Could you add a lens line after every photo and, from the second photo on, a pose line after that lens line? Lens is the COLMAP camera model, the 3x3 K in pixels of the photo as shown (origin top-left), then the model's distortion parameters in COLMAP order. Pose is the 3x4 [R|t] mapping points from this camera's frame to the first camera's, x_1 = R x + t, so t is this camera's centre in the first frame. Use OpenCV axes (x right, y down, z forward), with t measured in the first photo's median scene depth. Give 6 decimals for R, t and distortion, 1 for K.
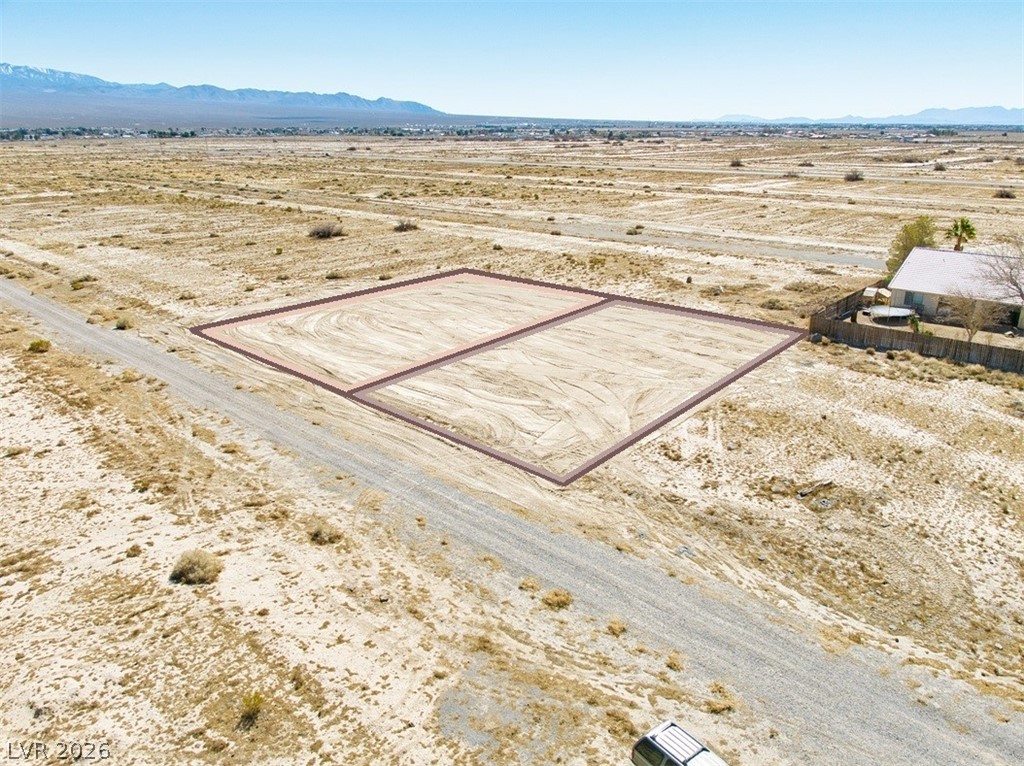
lens RADIAL K [[716.7, 0, 512.0], [0, 716.7, 383.0], [0, 0, 1]] dist [0.012639, -0.037421]
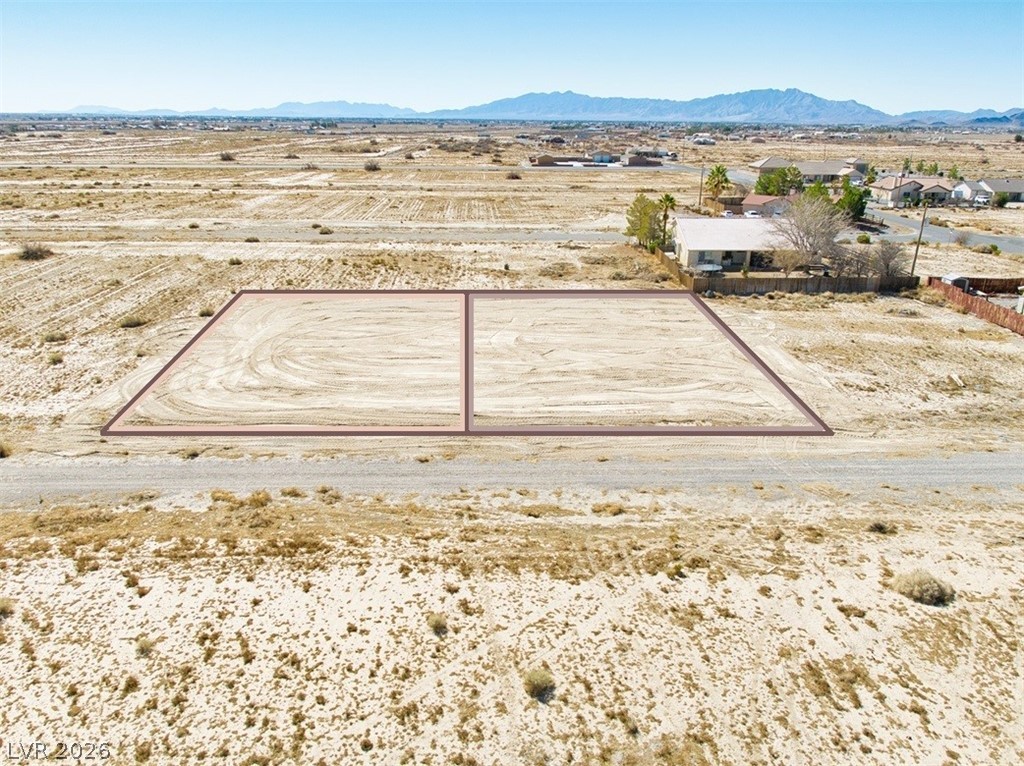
lens RADIAL K [[716.7, 0, 512.0], [0, 716.7, 383.0], [0, 0, 1]] dist [0.012639, -0.037421]
pose [[0.723281, -0.228643, 0.651603, -1.025281], [0.222498, 0.970435, 0.093546, -0.161421], [-0.653727, 0.077320, 0.752770, 0.453333]]
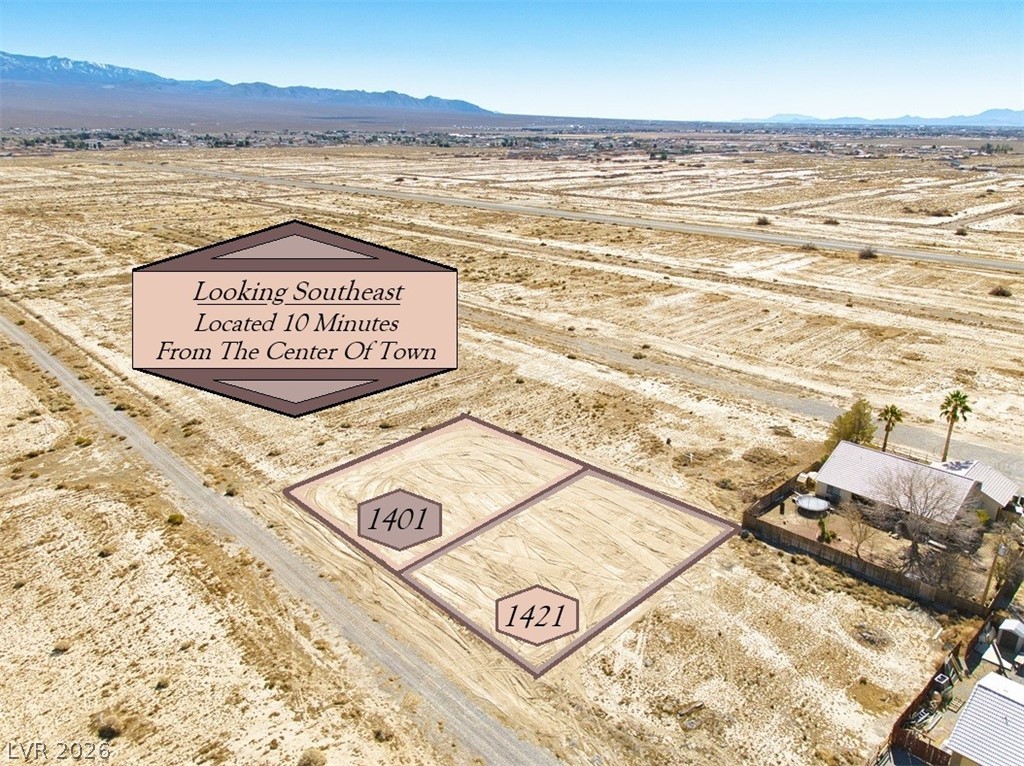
lens RADIAL K [[708.9, 0, 512.0], [0, 708.9, 383.0], [0, 0, 1]] dist [0.016267, -0.031557]
pose [[0.998223, 0.026420, -0.053406, 0.085136], [-0.027076, 0.999566, -0.011594, -0.481863], [0.053077, 0.013020, 0.998506, -0.523713]]
